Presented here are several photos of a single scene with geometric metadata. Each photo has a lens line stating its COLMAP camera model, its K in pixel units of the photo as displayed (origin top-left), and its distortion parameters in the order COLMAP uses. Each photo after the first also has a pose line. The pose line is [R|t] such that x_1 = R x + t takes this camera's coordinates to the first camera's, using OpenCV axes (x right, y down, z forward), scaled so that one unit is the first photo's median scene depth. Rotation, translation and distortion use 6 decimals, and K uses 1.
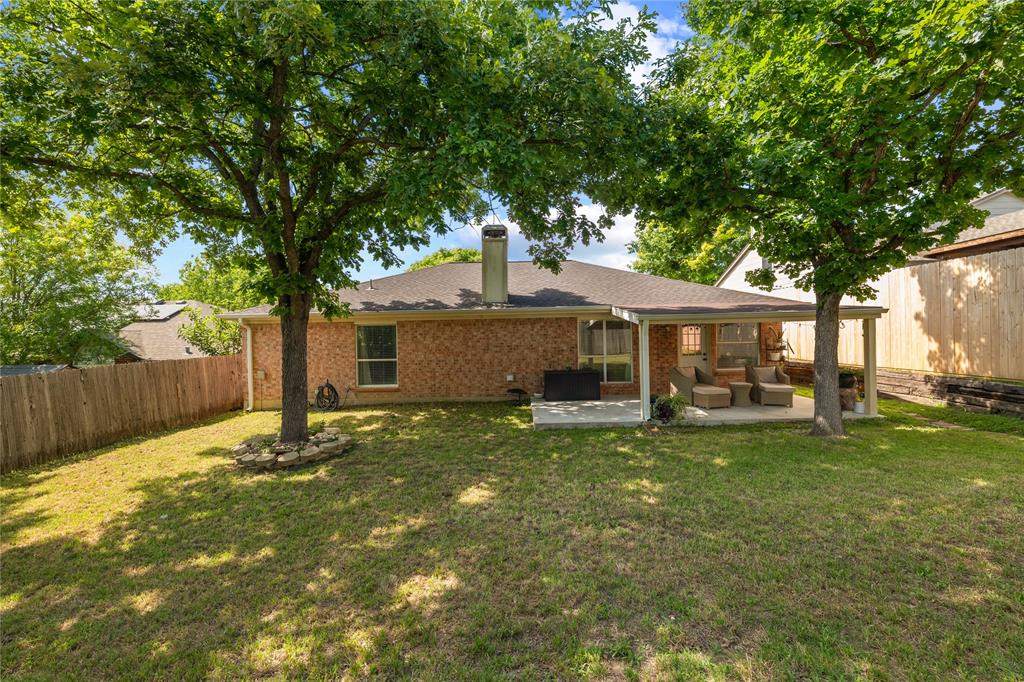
lens RADIAL K [[418.1, 0, 514.1], [0, 418.1, 340.9], [0, 0, 1]] dist [-0.011834, -0.000192]
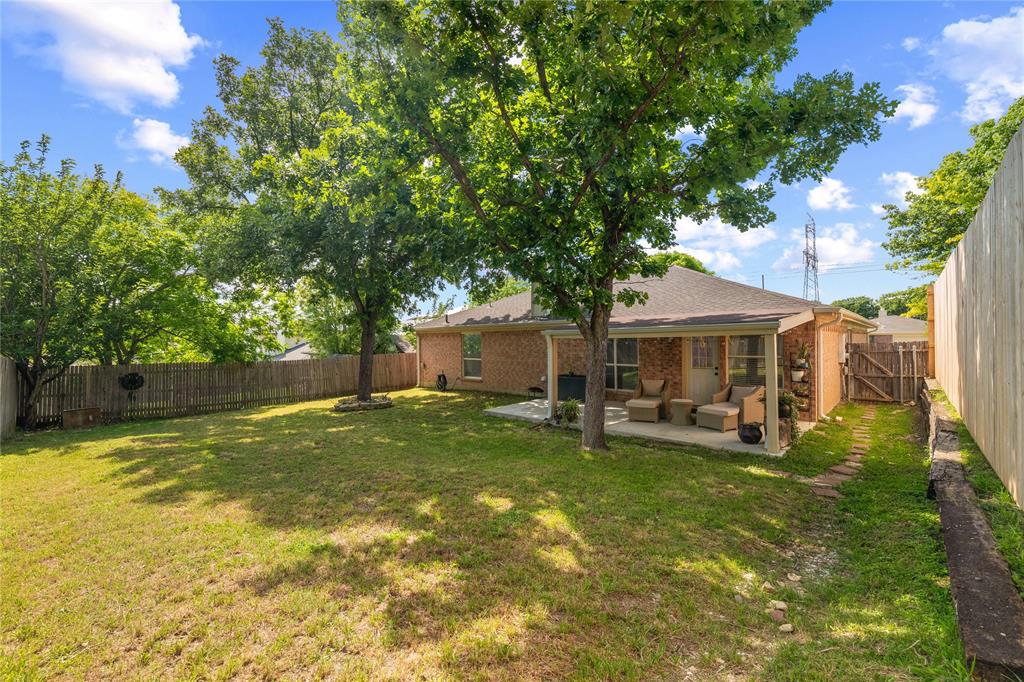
lens RADIAL K [[418.1, 0, 509.9], [0, 418.1, 341.6], [0, 0, 1]] dist [-0.011834, -0.000192]
pose [[0.742536, 0.015058, -0.669637, 0.732756], [-0.014170, 0.999877, 0.006772, -0.025723], [0.669656, 0.004461, 0.742658, 0.033296]]
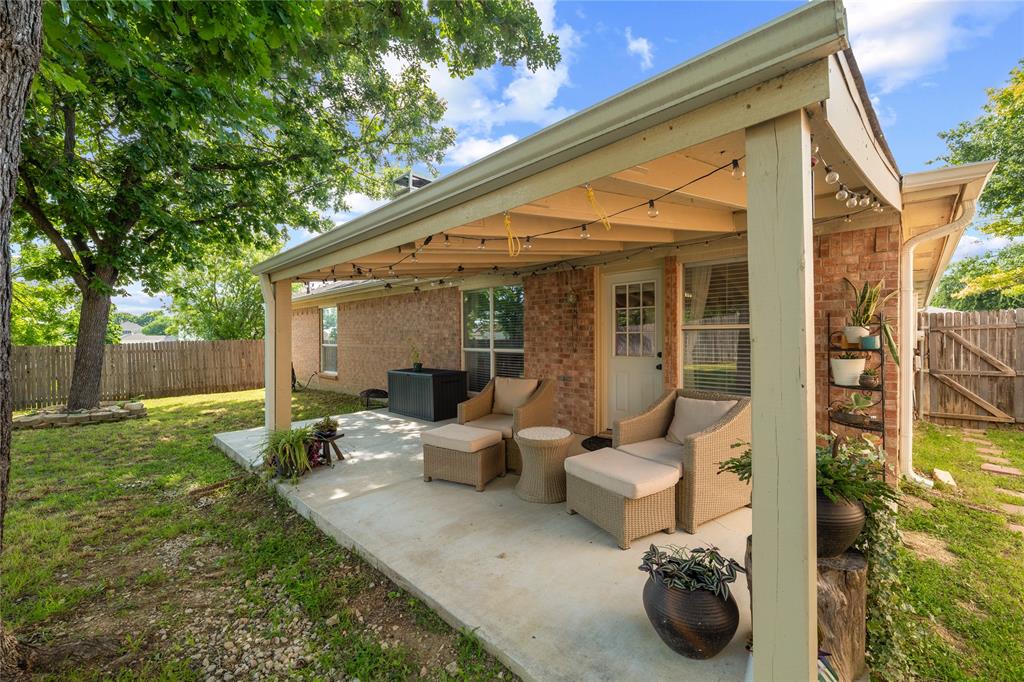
lens RADIAL K [[418.1, 0, 510.3], [0, 418.1, 340.5], [0, 0, 1]] dist [-0.011834, -0.000192]
pose [[0.735467, 0.023491, -0.677153, 0.634700], [-0.019609, 0.999718, 0.013384, 0.014966], [0.677277, 0.003434, 0.735720, 0.593115]]
